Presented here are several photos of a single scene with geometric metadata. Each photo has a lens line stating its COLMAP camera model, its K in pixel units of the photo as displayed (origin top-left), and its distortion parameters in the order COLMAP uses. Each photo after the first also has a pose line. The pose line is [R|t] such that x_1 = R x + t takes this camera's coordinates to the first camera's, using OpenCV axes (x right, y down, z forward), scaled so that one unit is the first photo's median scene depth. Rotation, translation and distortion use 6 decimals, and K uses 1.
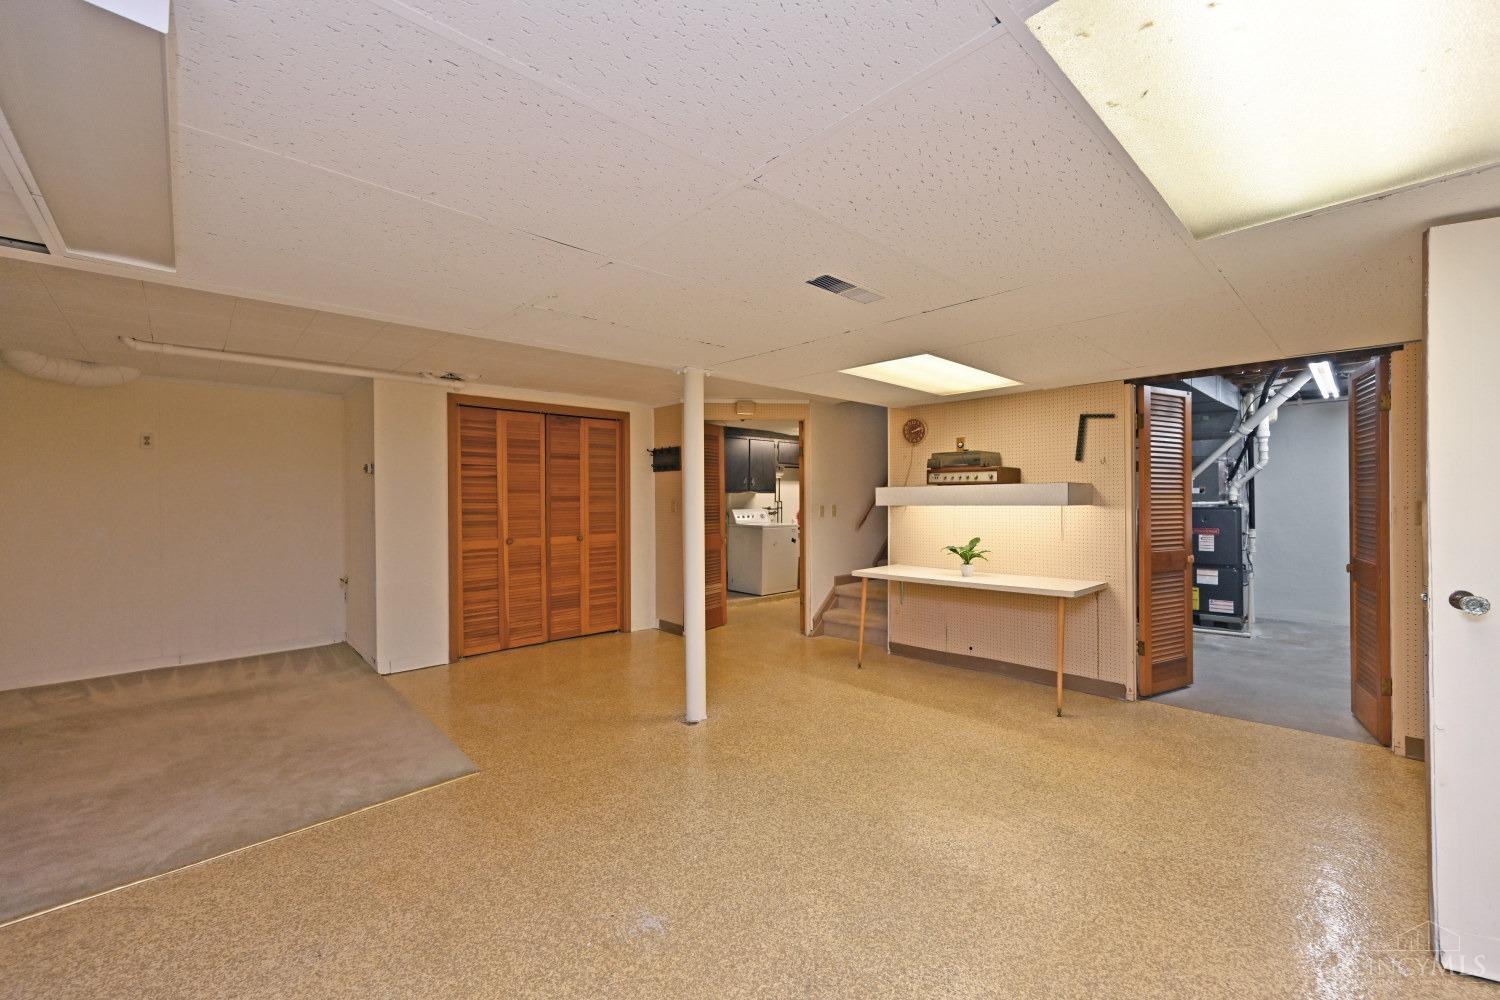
lens RADIAL K [[597.5, 0, 750.0], [0, 597.5, 500.0], [0, 0, 1]] dist [0.002677, 0.000209]
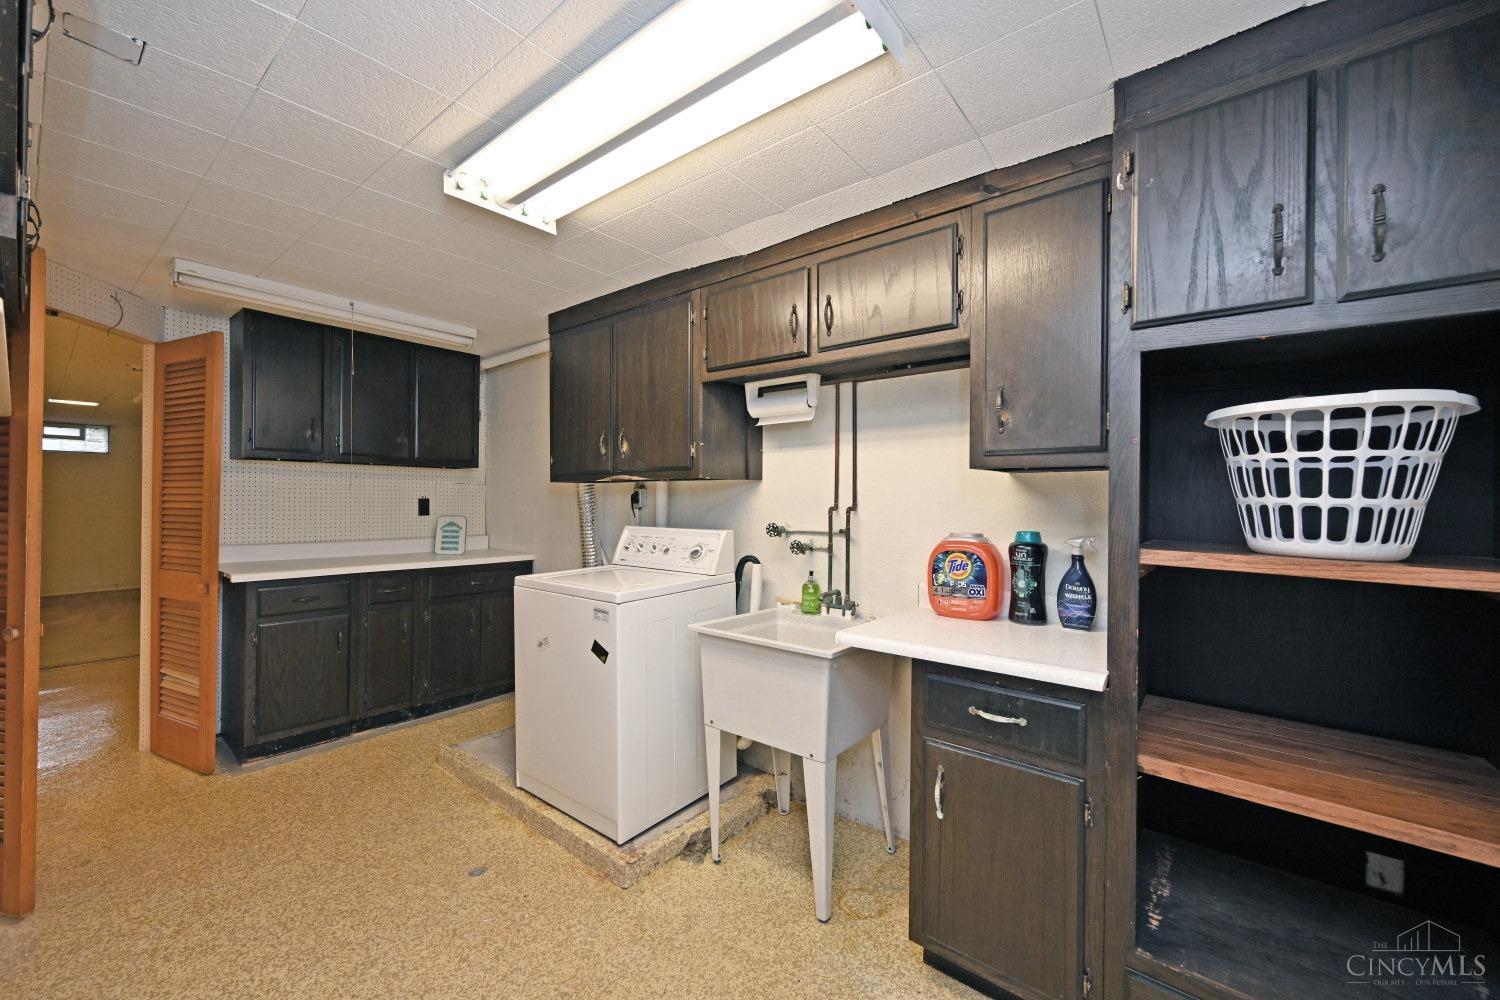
lens RADIAL K [[597.5, 0, 750.0], [0, 597.5, 500.0], [0, 0, 1]] dist [0.002677, 0.000209]
pose [[0.140916, 0.002041, -0.990019, 0.349242], [-0.008651, 0.999962, 0.000830, -0.001897], [0.989984, 0.008448, 0.140928, 1.018842]]
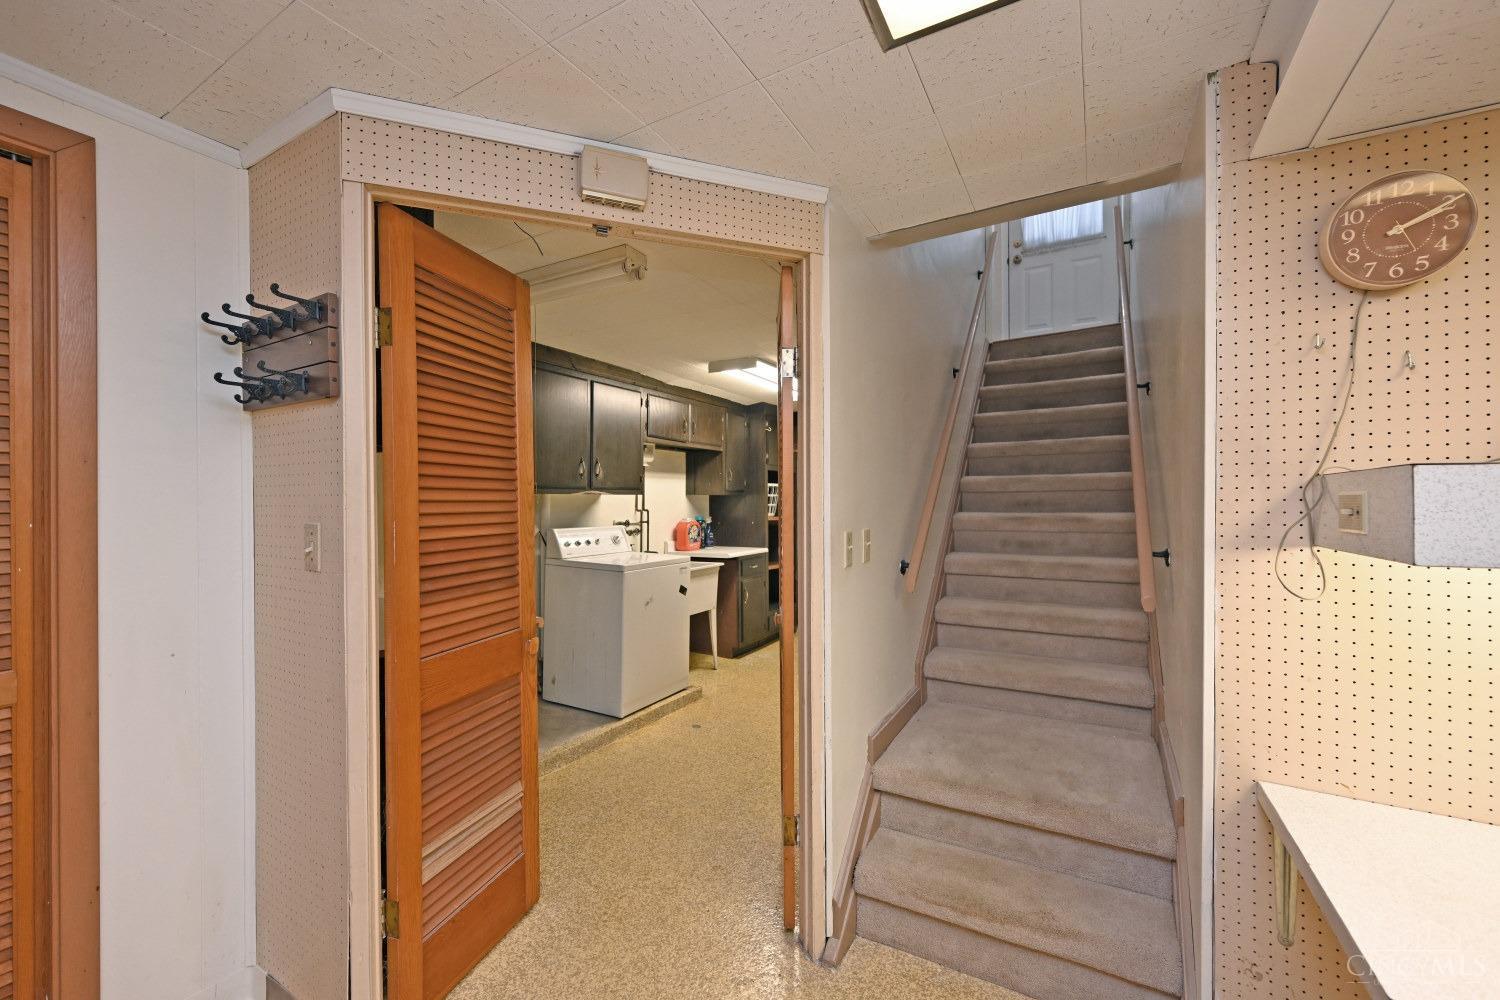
lens RADIAL K [[597.5, 0, 750.0], [0, 597.5, 500.0], [0, 0, 1]] dist [0.002677, 0.000209]
pose [[0.954975, 0.003616, 0.296665, -0.021295], [-0.002438, 0.999988, -0.004340, -0.005216], [-0.296677, 0.003421, 0.954972, 0.501348]]
